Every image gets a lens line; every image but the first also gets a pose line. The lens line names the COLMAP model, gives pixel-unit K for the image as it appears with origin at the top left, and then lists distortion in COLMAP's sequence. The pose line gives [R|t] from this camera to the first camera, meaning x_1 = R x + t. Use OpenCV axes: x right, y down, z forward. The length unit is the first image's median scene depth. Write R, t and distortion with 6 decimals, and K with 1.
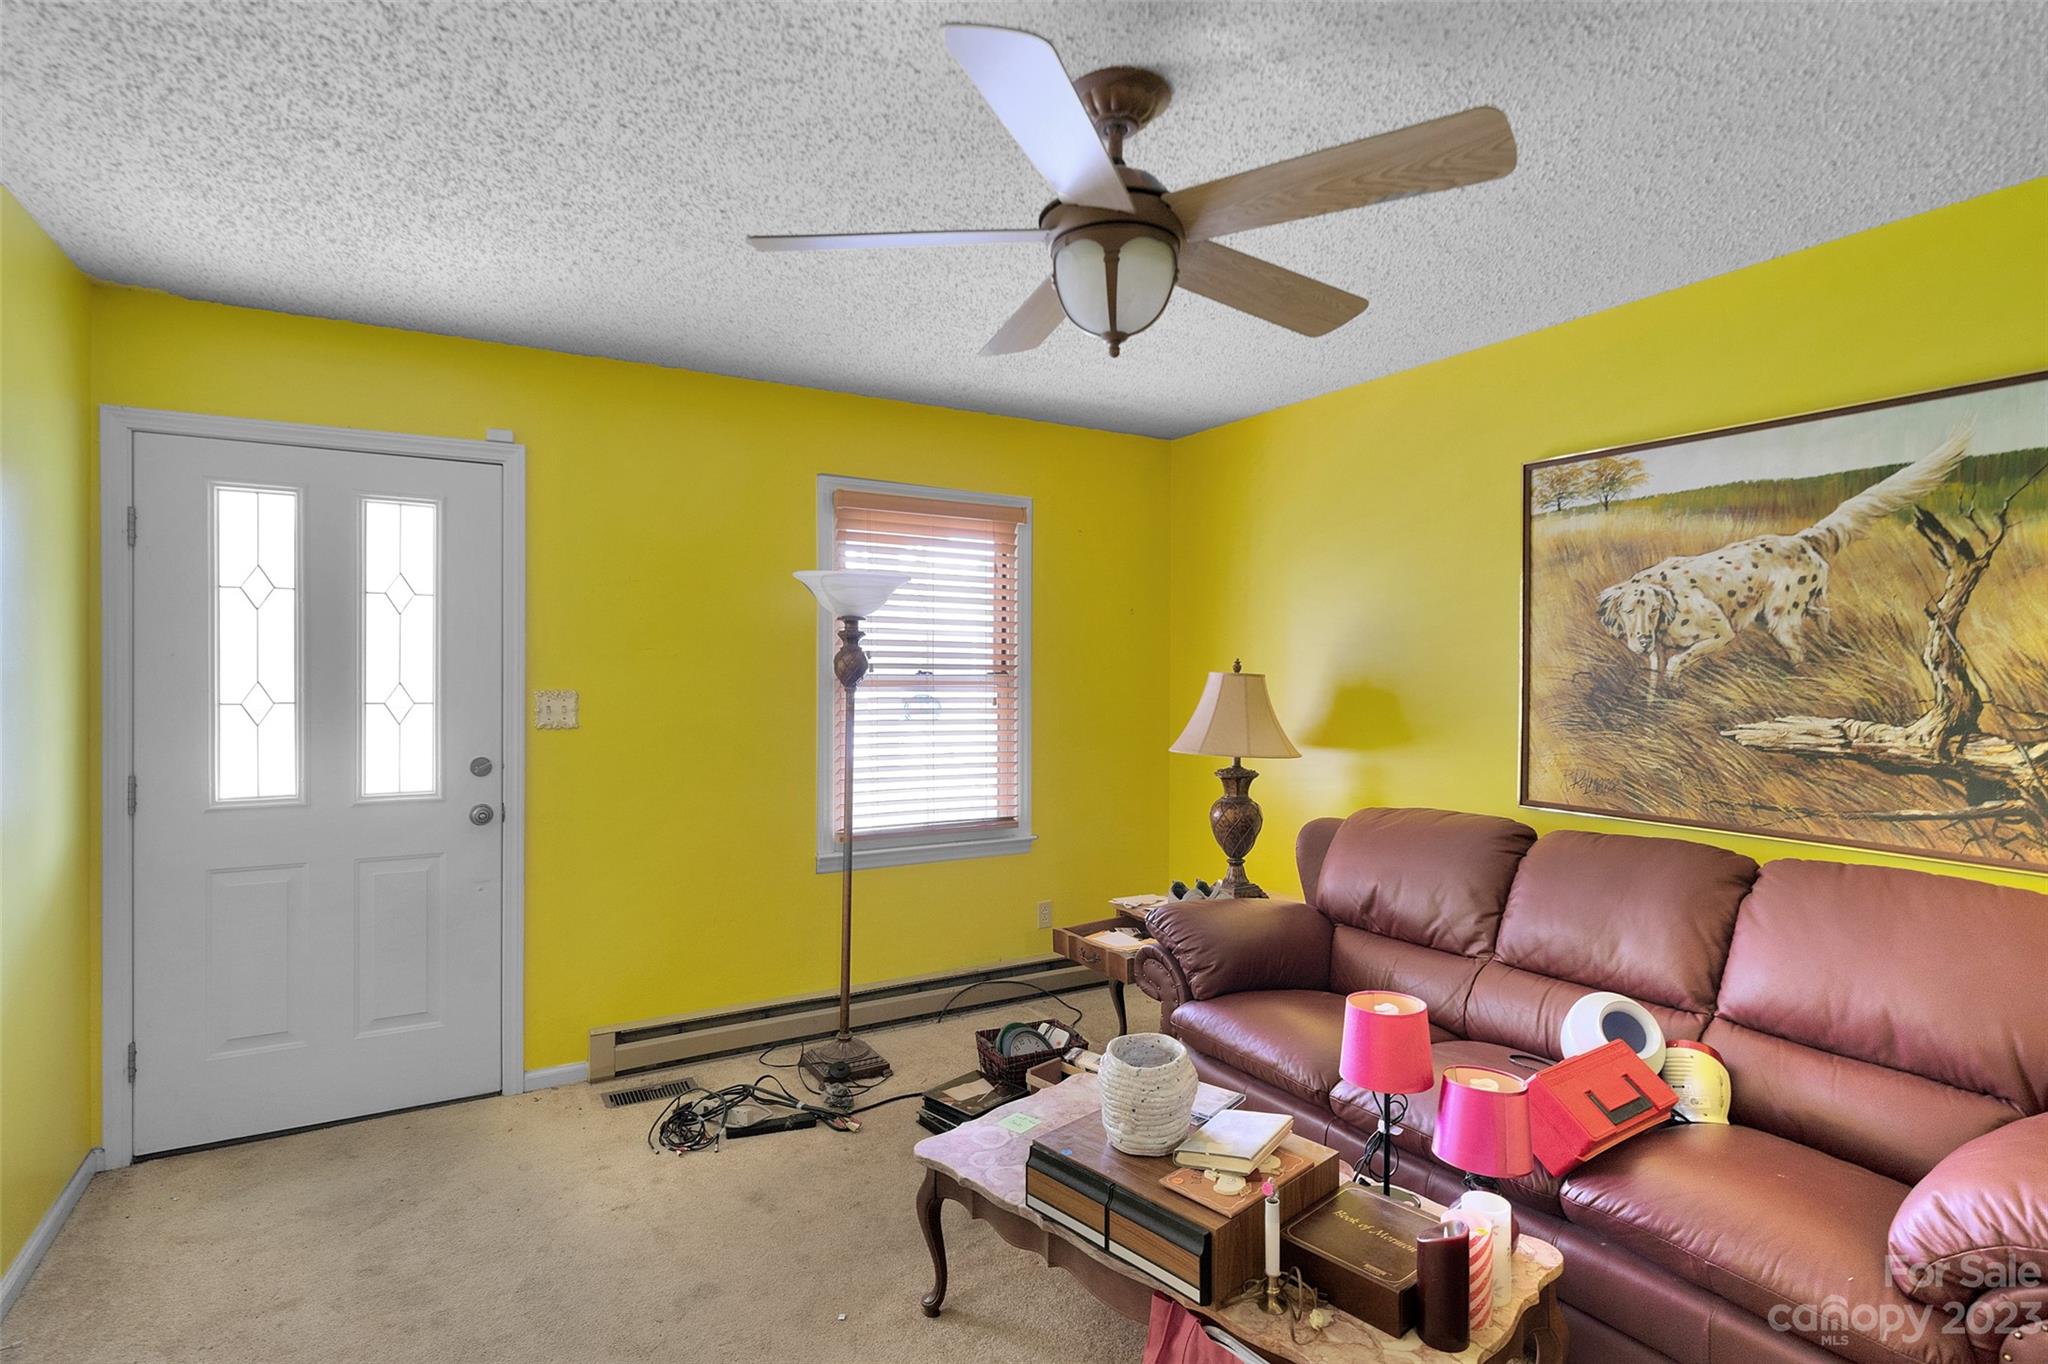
lens RADIAL K [[1006.2, 0, 1023.5], [0, 1006.2, 673.5], [0, 0, 1]] dist [0.001728, 0.000380]
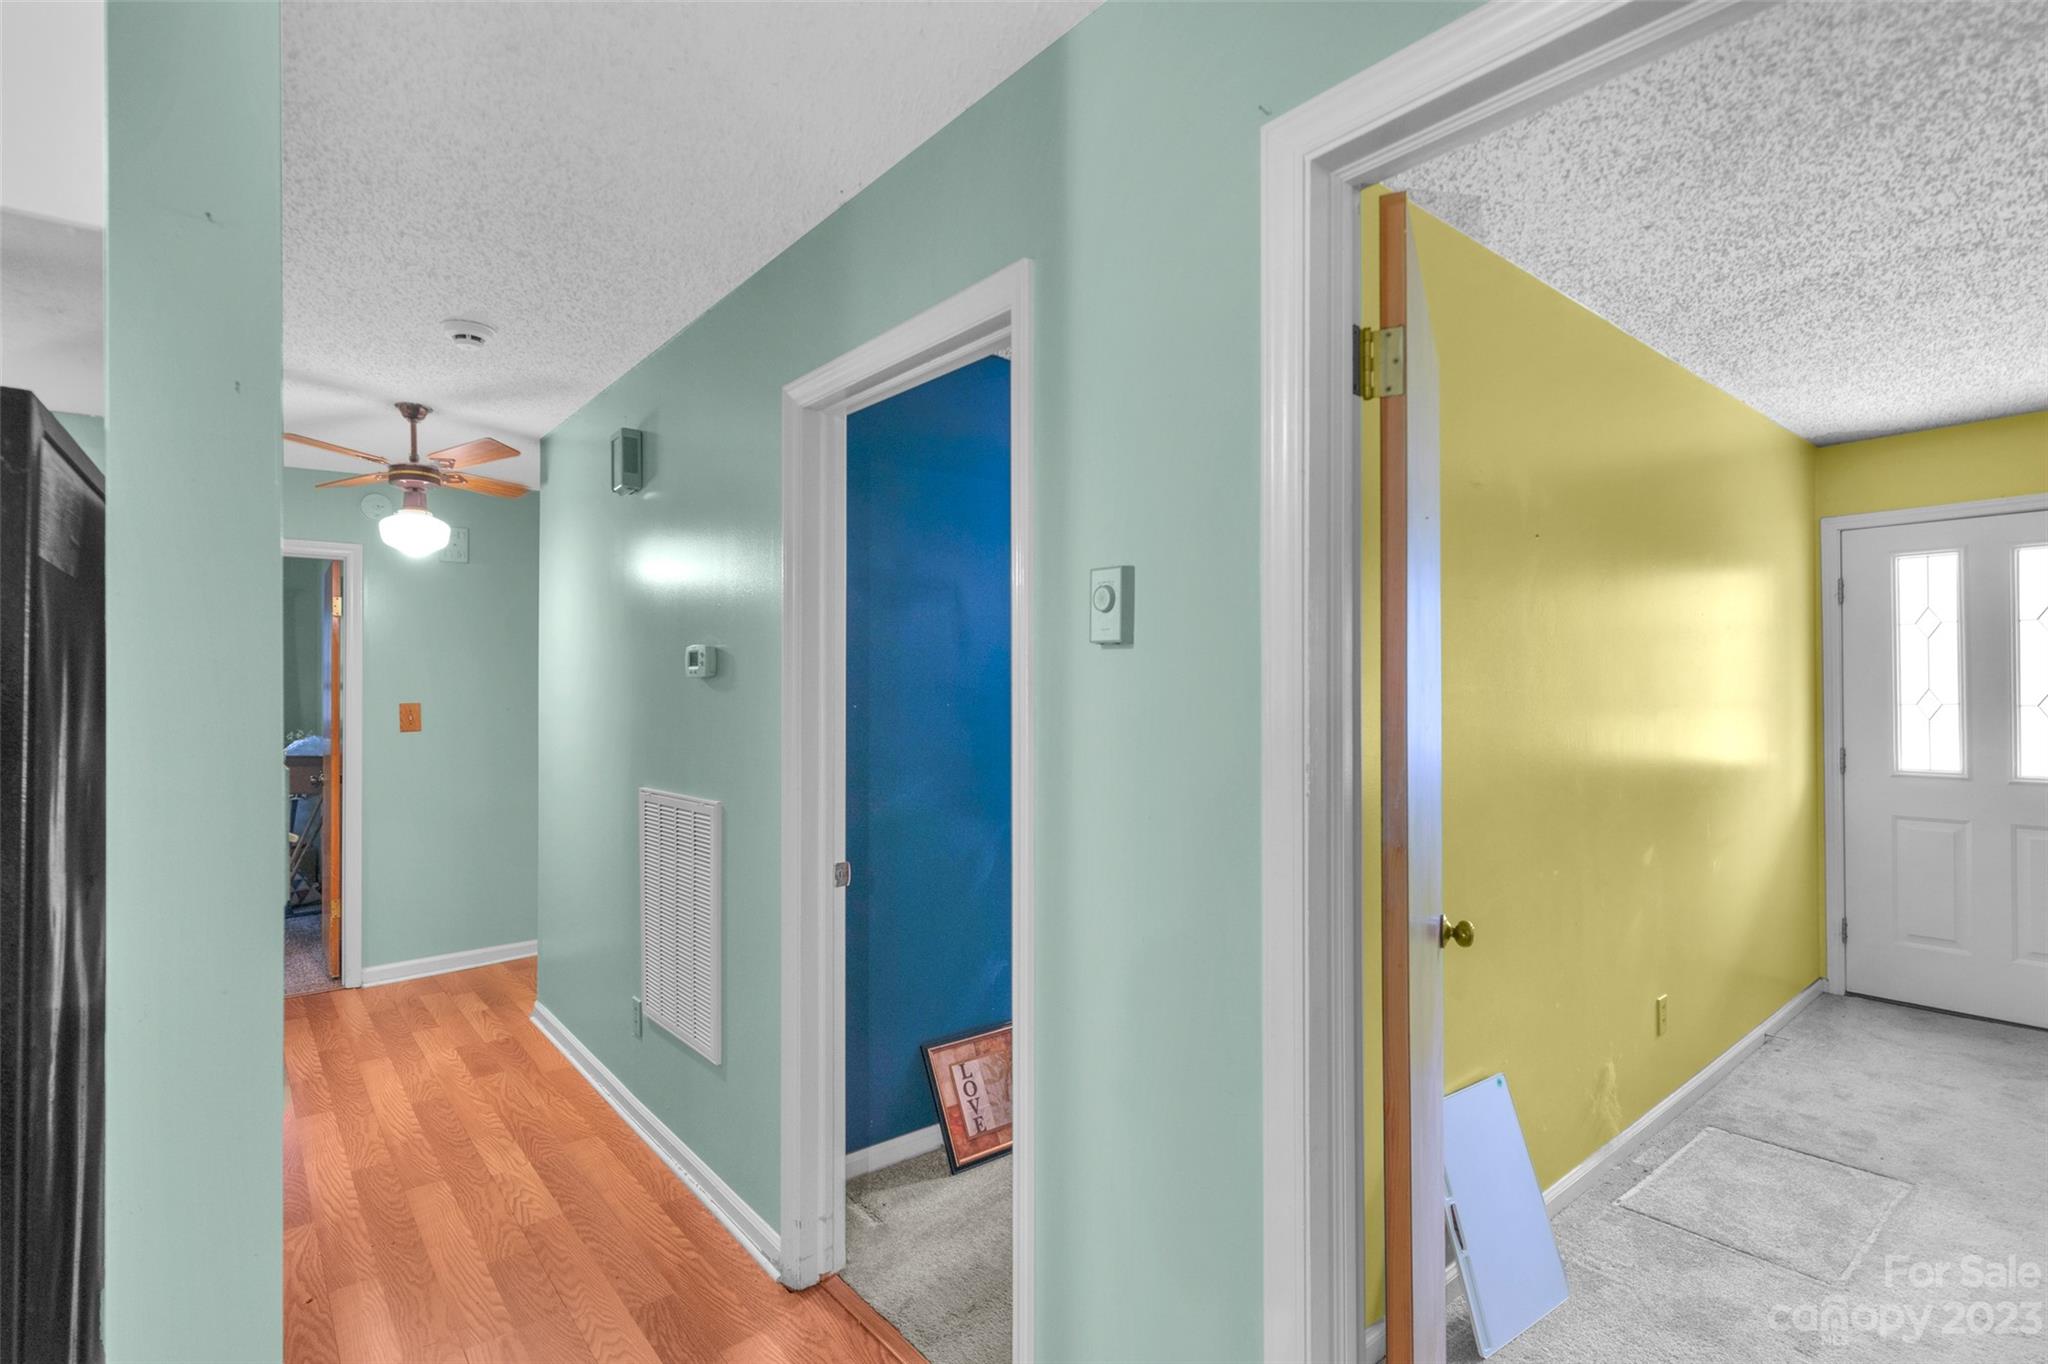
lens RADIAL K [[963.5, 0, 1016.8], [0, 963.5, 679.1], [0, 0, 1]] dist [-0.000986, 0.000878]
pose [[0.146344, -0.011561, -0.989166, 0.466614], [0.000437, 0.999932, -0.011622, 0.011366], [0.989234, 0.001268, 0.146339, -0.556273]]
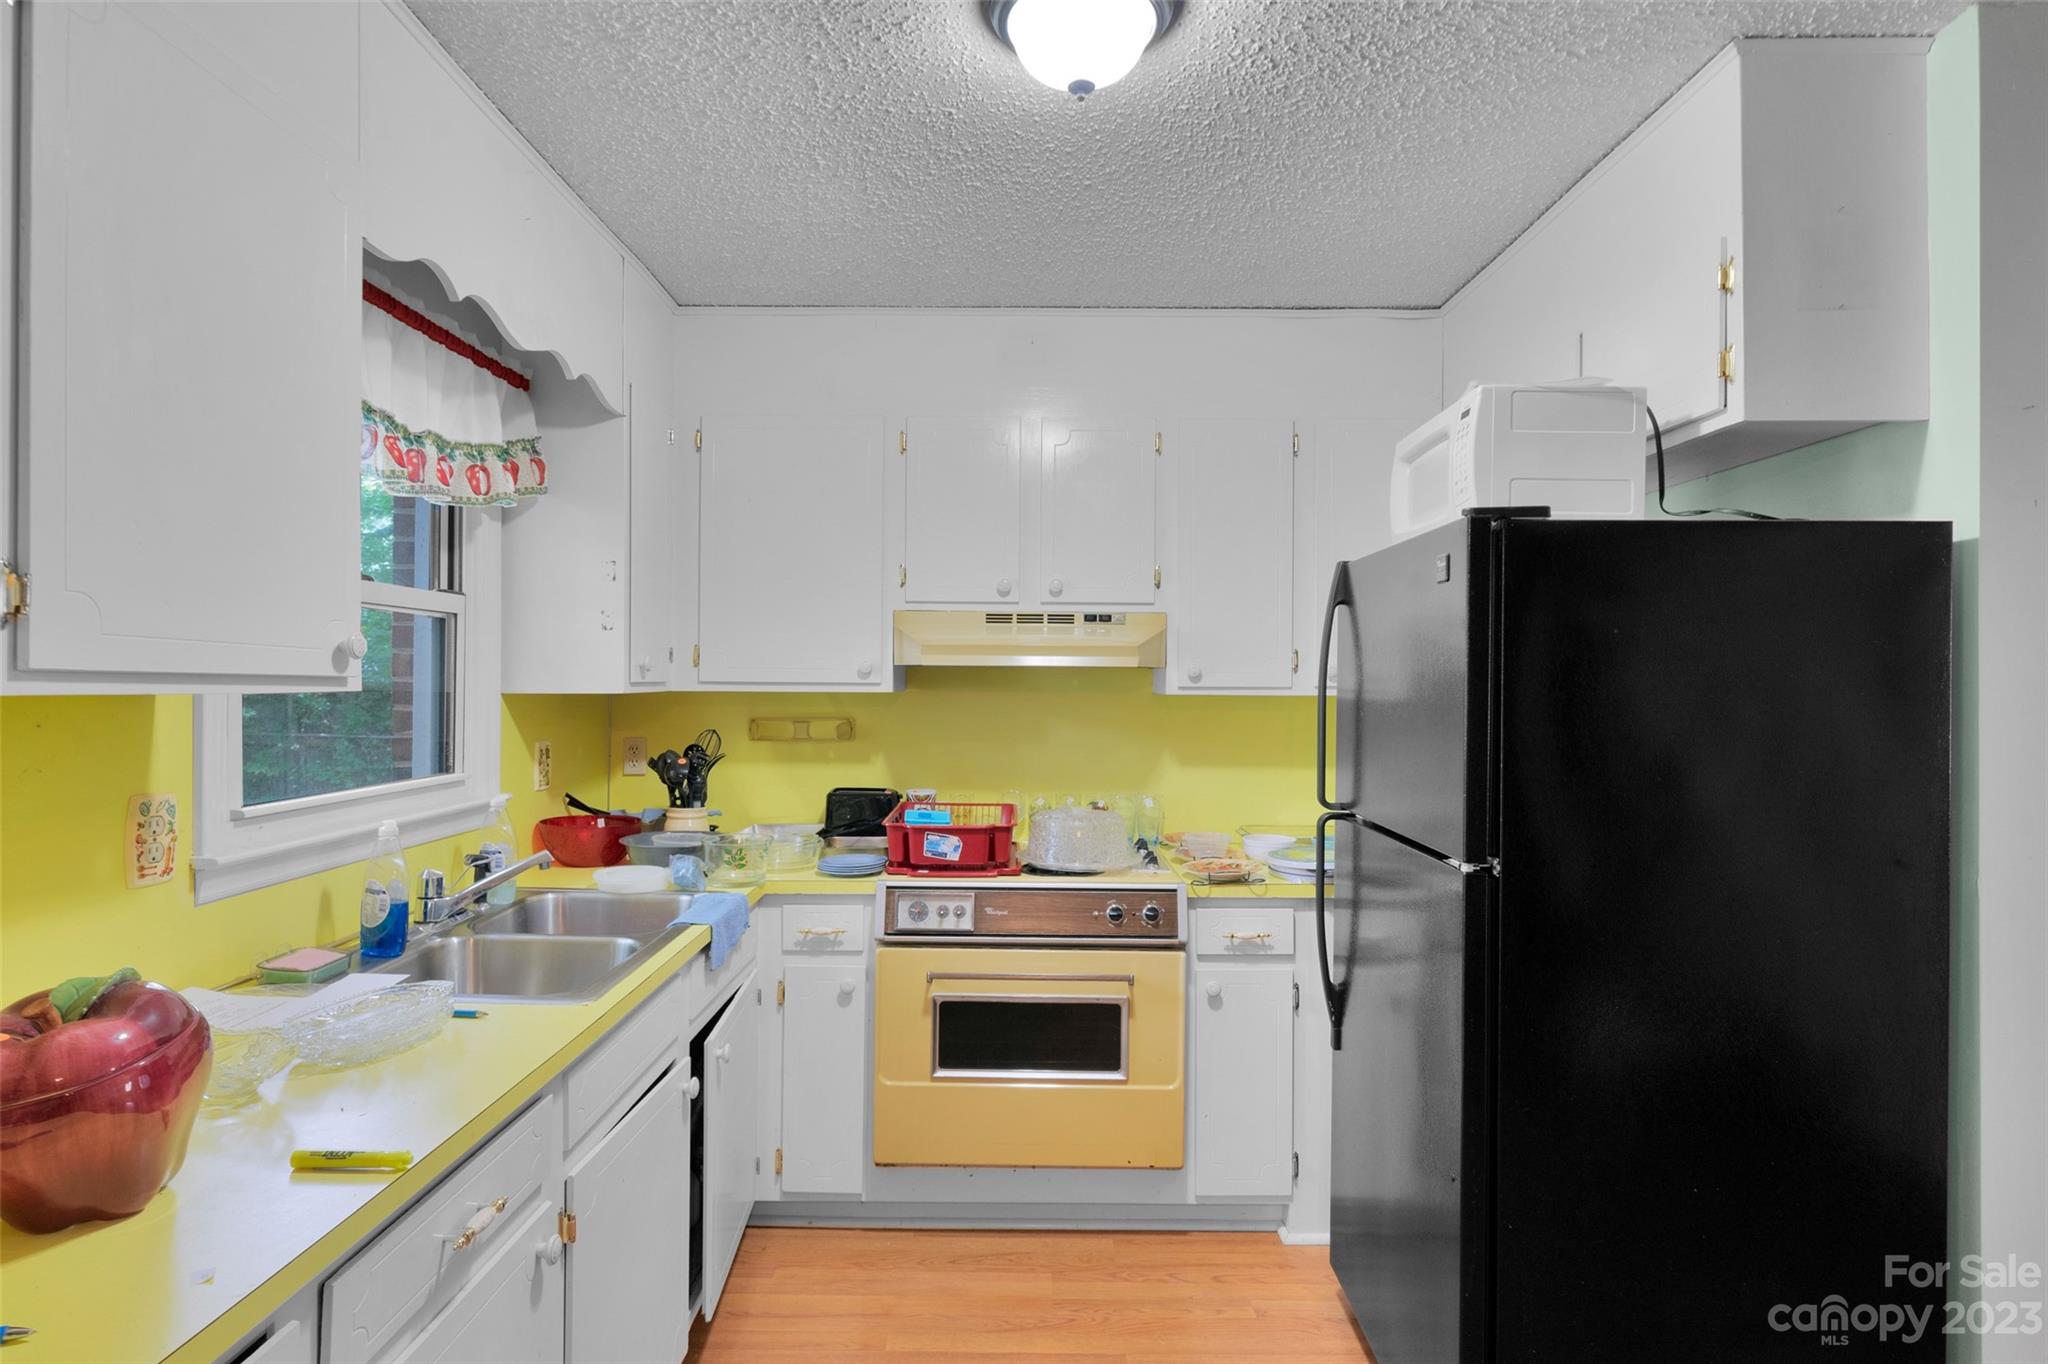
lens RADIAL K [[1050.6, 0, 1024.0], [0, 1050.6, 682.0], [0, 0, 1]] dist [0.000094, -0.000163]
pose [[-0.512899, -0.004398, -0.858437, 0.957018], [-0.005668, 0.999982, -0.001737, 0.015924], [0.858430, 0.003975, -0.512915, -0.990469]]
